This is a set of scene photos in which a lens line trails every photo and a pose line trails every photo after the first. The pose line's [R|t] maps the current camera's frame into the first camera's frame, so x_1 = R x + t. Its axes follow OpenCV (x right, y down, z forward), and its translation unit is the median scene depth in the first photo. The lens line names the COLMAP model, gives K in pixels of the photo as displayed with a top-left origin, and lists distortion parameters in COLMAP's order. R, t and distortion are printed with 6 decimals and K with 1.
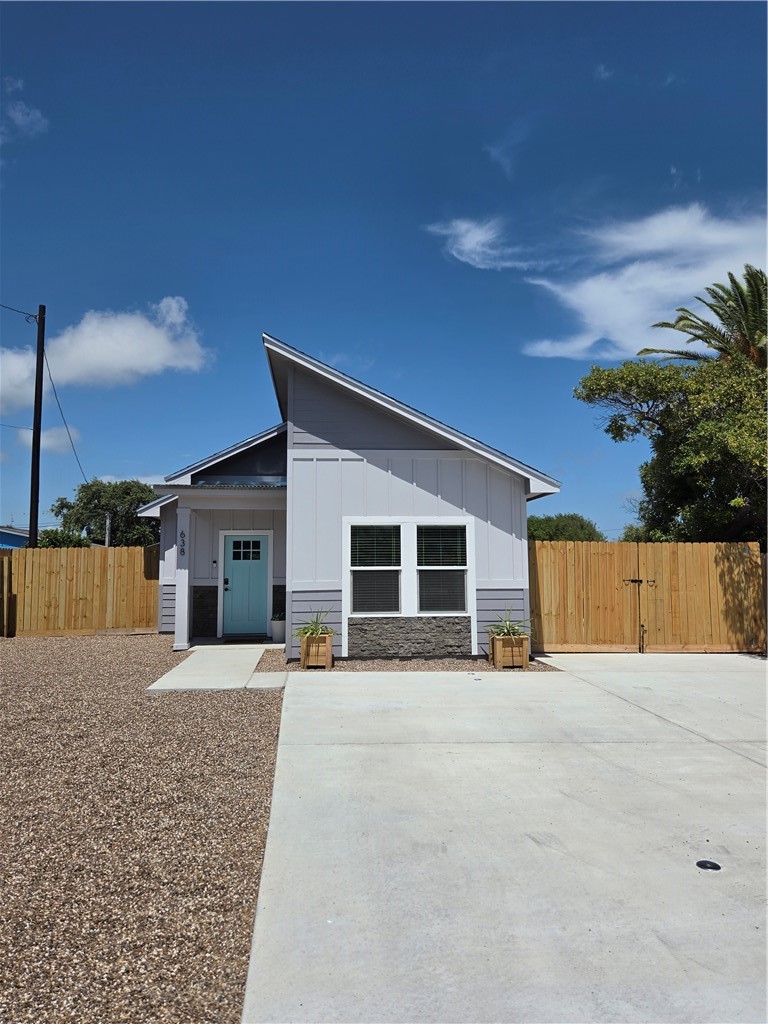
lens RADIAL K [[745.4, 0, 383.8], [0, 745.4, 498.3], [0, 0, 1]] dist [0.062151, -0.000952]
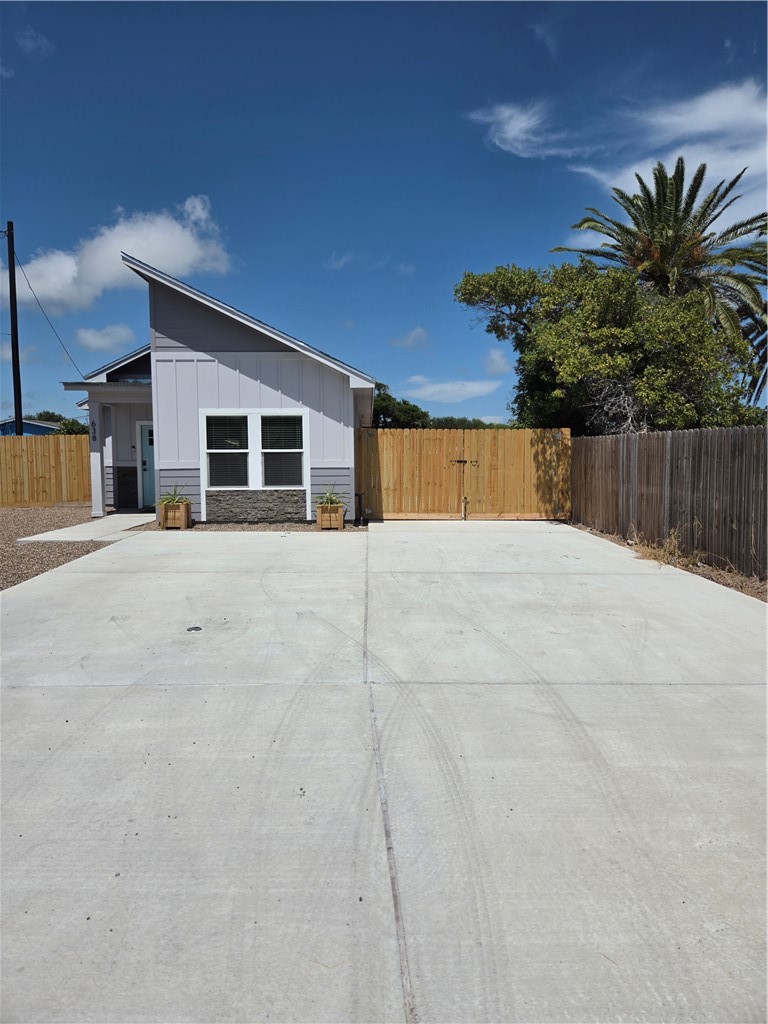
lens RADIAL K [[687.8, 0, 387.3], [0, 687.8, 507.5], [0, 0, 1]] dist [0.065241, -0.050162]
pose [[0.997687, 0.002033, -0.067947, 0.294478], [0.009150, 0.986438, 0.163877, 0.001344], [0.067358, -0.164119, 0.984138, -0.106325]]
